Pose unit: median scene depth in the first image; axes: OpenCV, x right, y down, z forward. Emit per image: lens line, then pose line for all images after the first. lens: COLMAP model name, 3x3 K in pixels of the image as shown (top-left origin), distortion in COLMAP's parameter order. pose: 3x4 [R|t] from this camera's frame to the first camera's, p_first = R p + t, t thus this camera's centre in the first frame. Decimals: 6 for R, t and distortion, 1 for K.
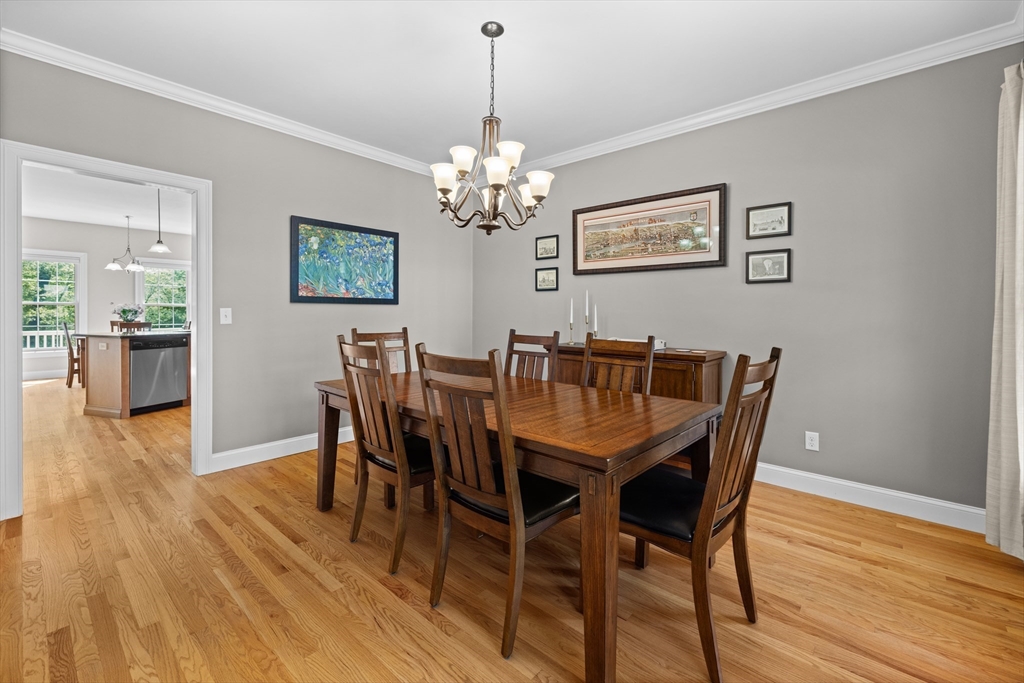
lens RADIAL K [[432.0, 0, 515.5], [0, 432.0, 322.9], [0, 0, 1]] dist [-0.012712, 0.000155]
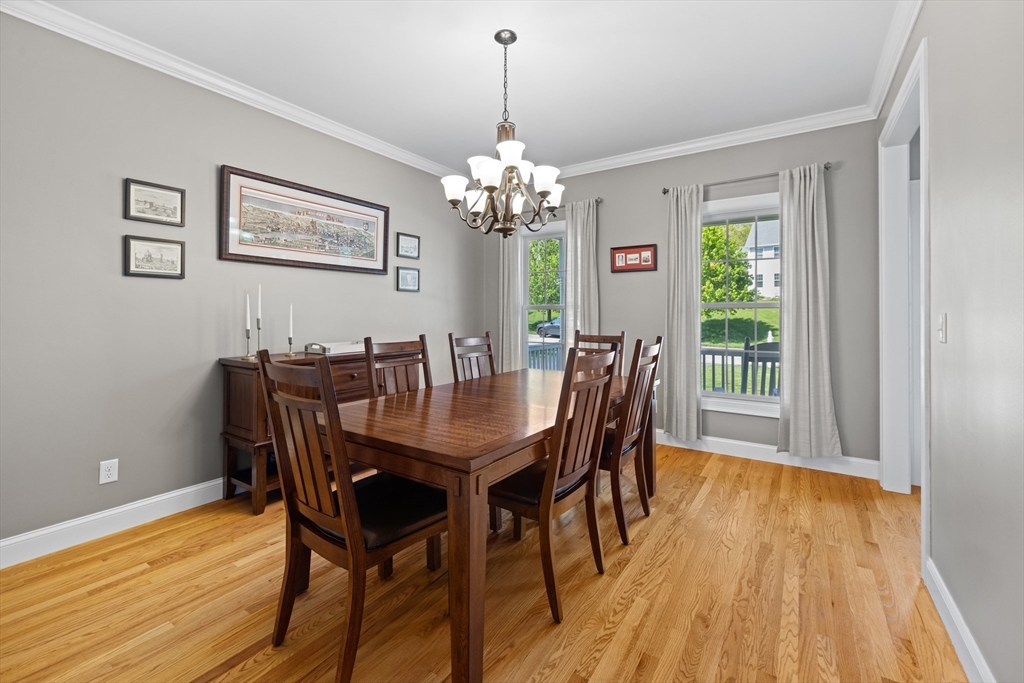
lens RADIAL K [[434.4, 0, 513.4], [0, 434.4, 317.0], [0, 0, 1]] dist [0.000543, 0.000614]
pose [[-0.132005, -0.018681, 0.991073, -0.798864], [0.015595, 0.999660, 0.020920, -0.035496], [-0.991126, 0.018218, -0.131669, 0.833197]]
